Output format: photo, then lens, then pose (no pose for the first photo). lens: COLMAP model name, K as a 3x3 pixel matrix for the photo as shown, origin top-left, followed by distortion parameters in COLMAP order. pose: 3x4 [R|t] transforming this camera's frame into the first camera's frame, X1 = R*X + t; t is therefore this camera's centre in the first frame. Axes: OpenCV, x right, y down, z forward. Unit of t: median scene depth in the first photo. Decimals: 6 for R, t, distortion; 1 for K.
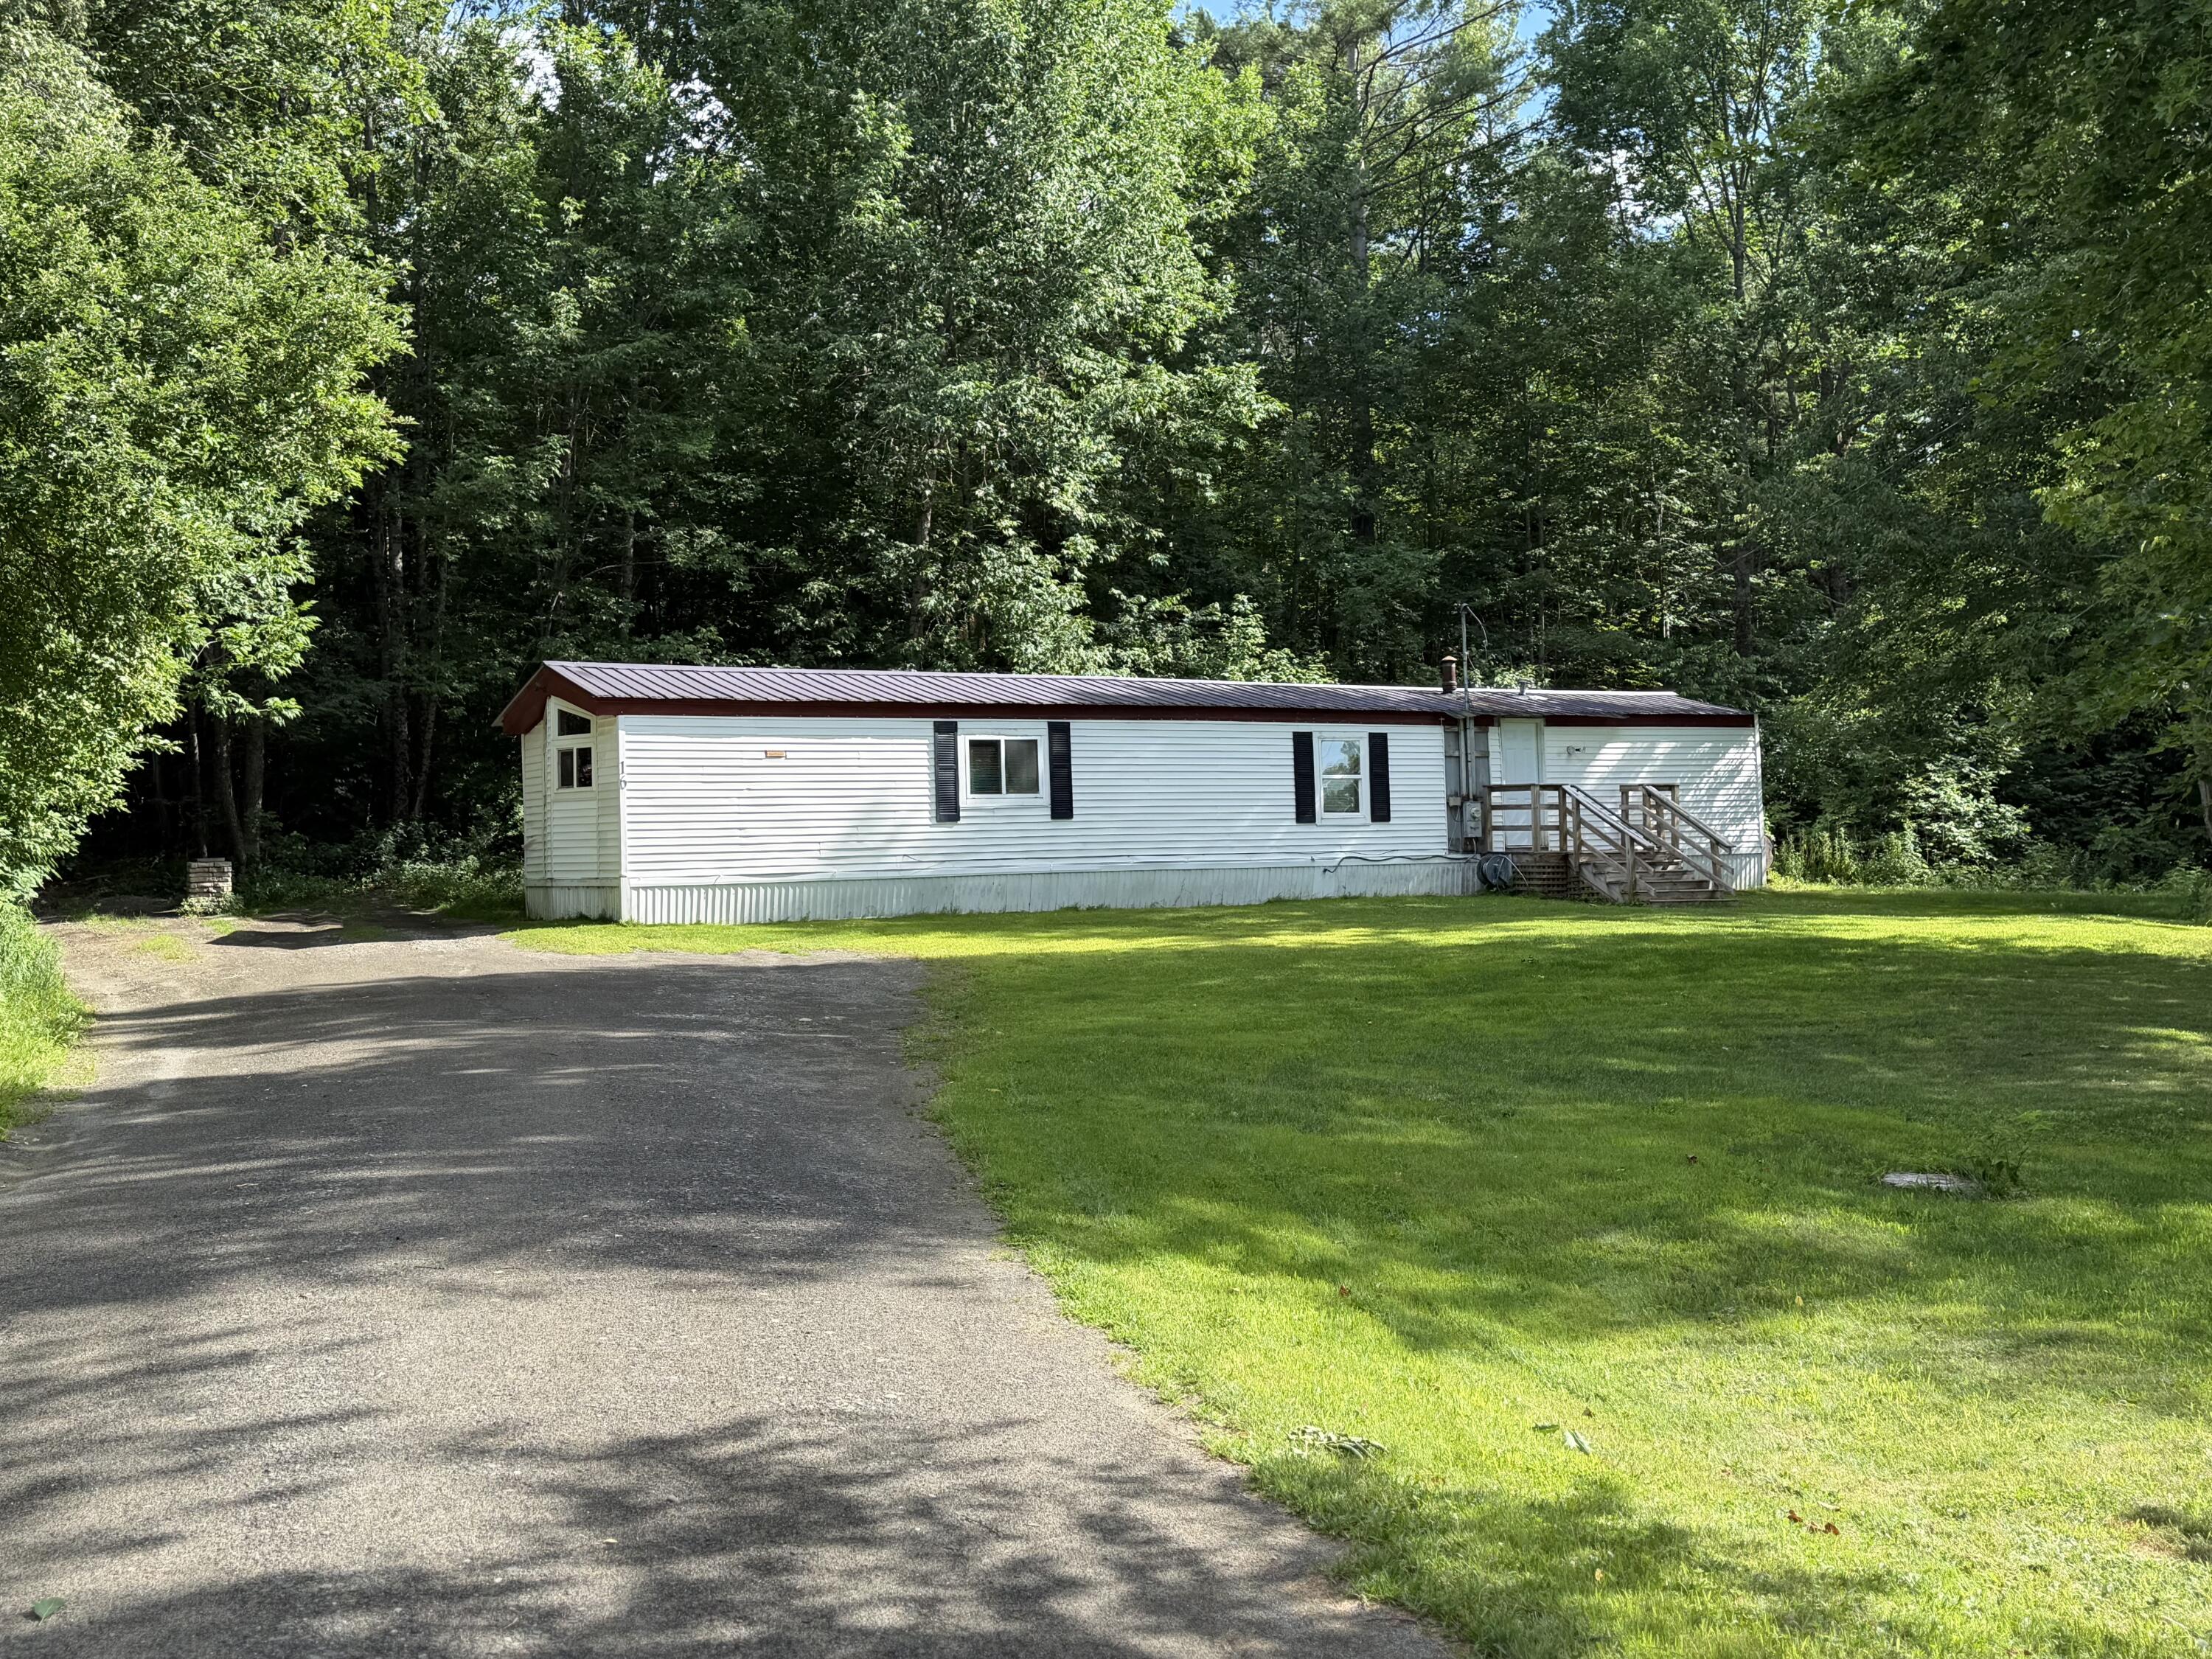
lens RADIAL K [[2198.1, 0, 1106.0], [0, 2198.1, 829.5], [0, 0, 1]] dist [0.126420, -0.000505]
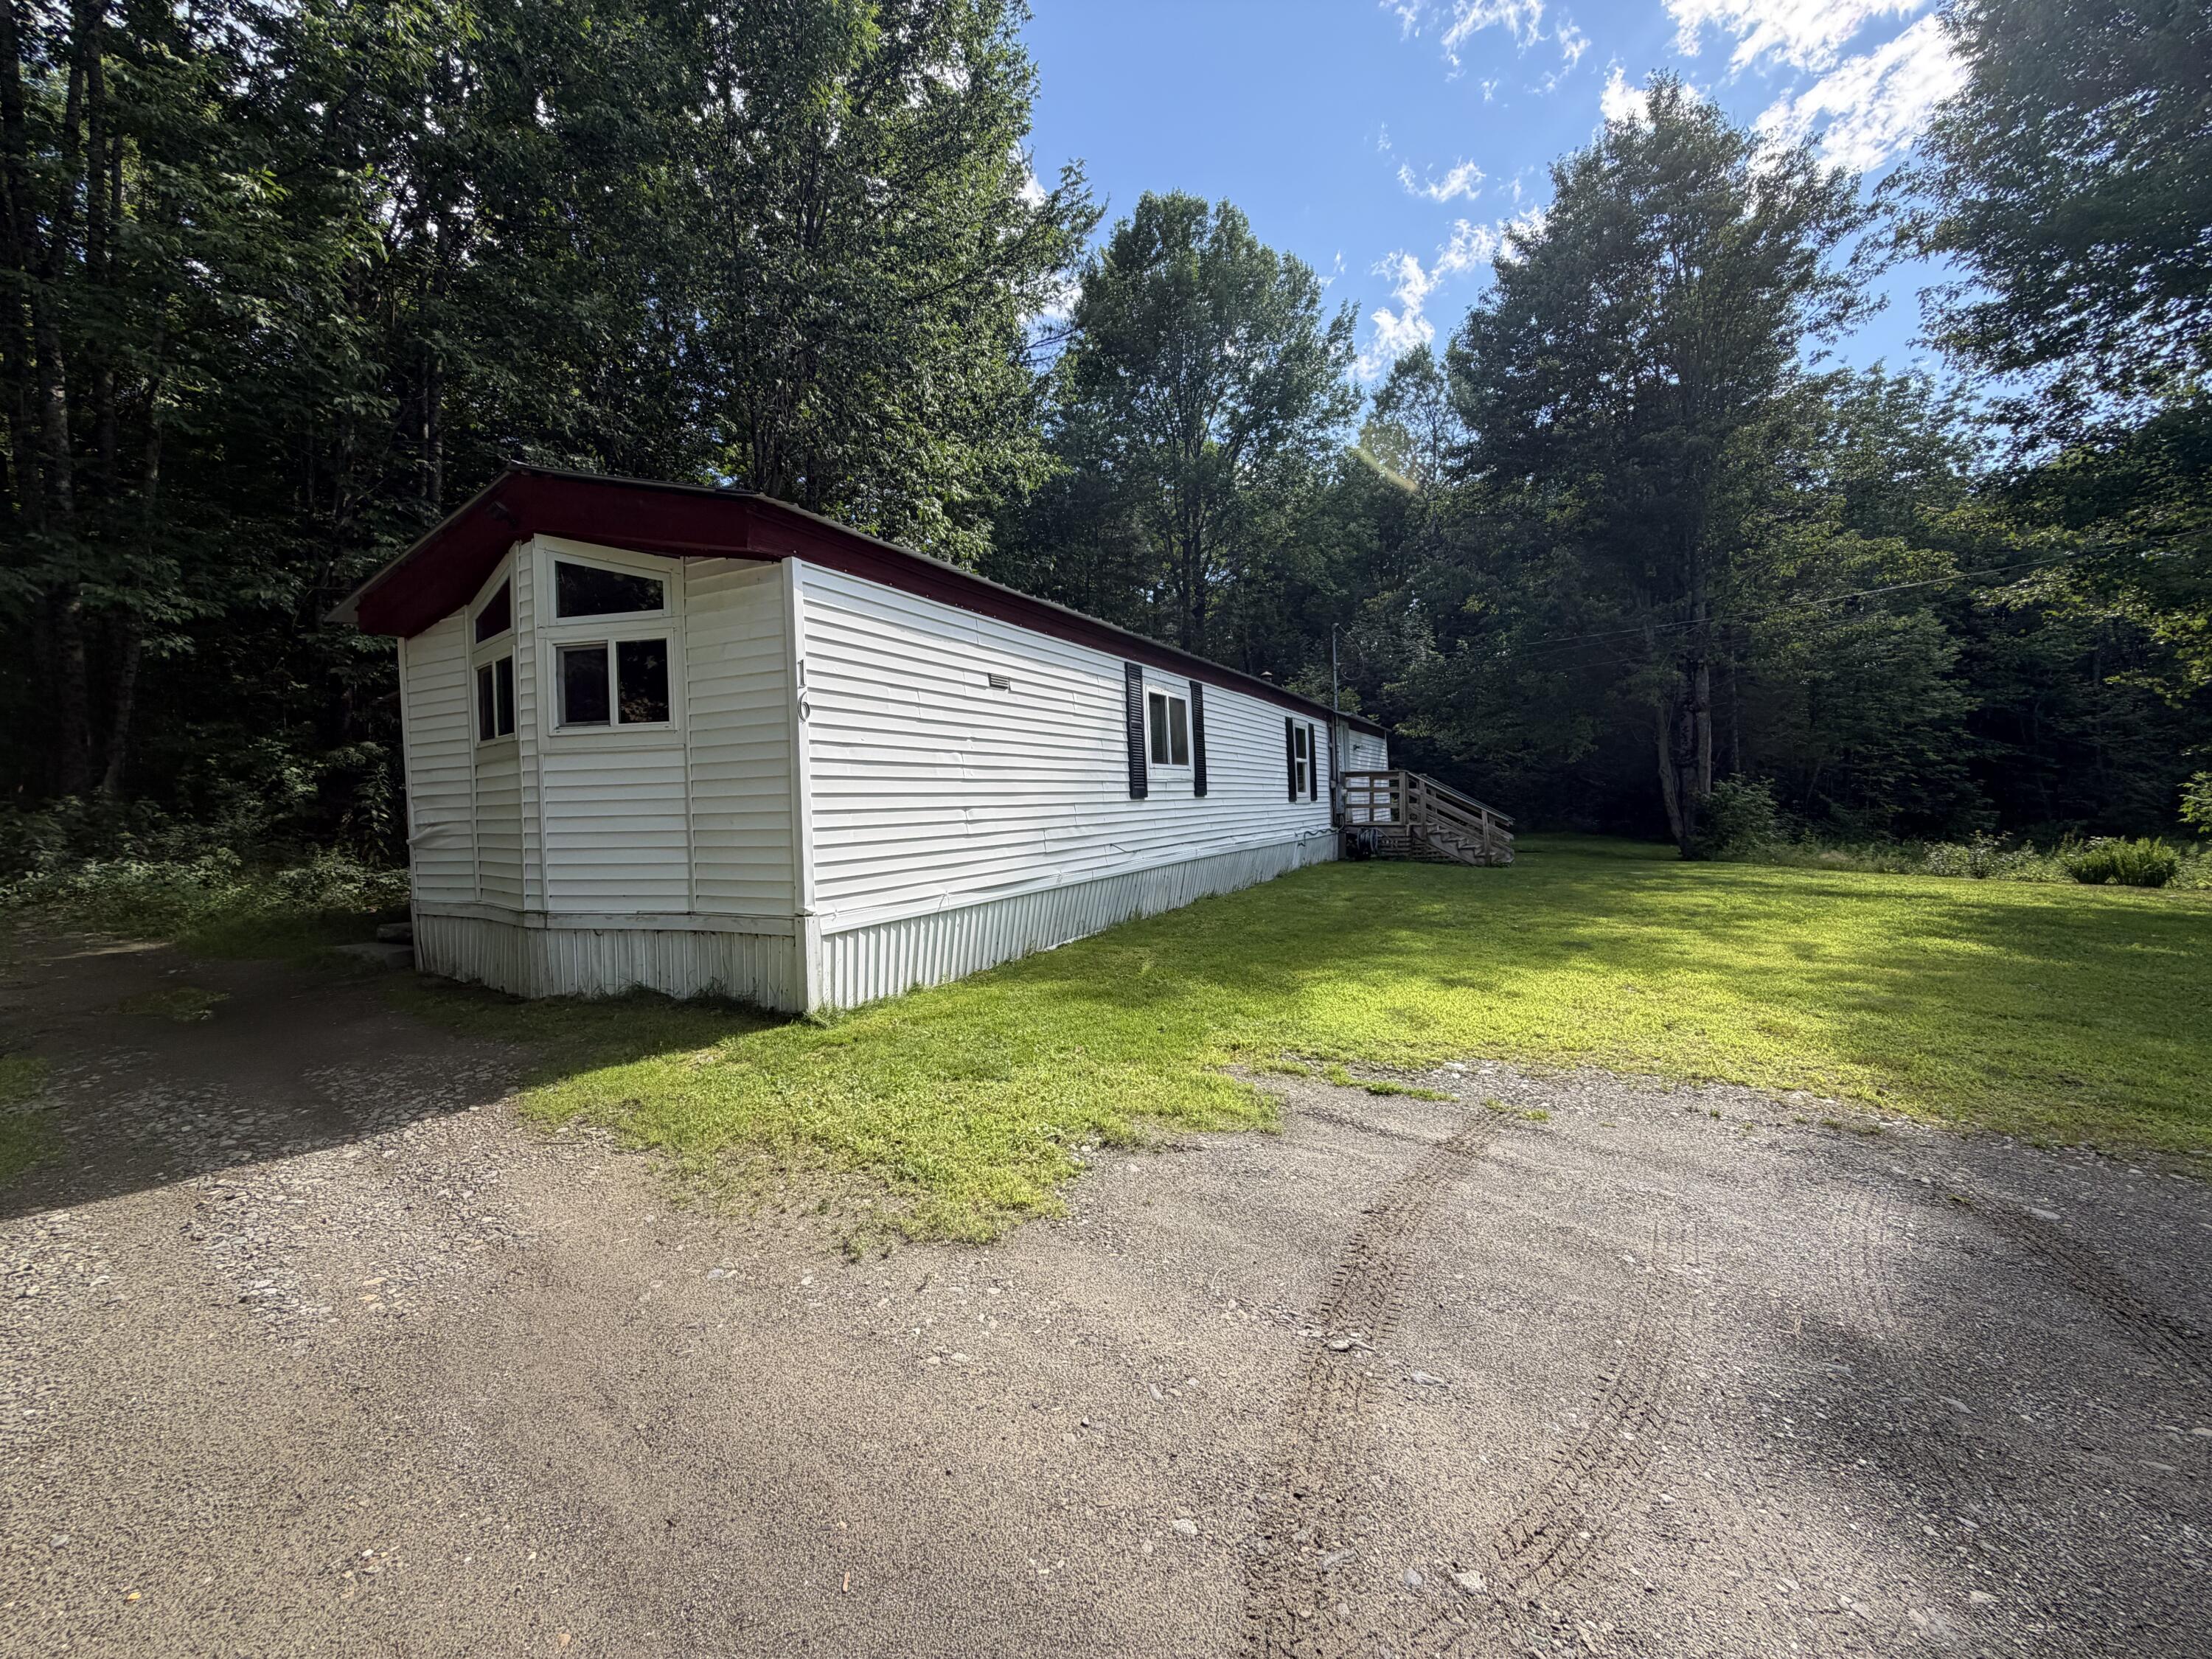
lens RADIAL K [[872.4, 0, 1132.0], [0, 872.4, 803.7], [0, 0, 1]] dist [0.002000, -0.000029]
pose [[0.829764, 0.000687, 0.558113, -0.219309], [0.003379, 0.999975, -0.006254, -0.000055], [-0.558103, 0.007075, 0.829741, 0.679694]]
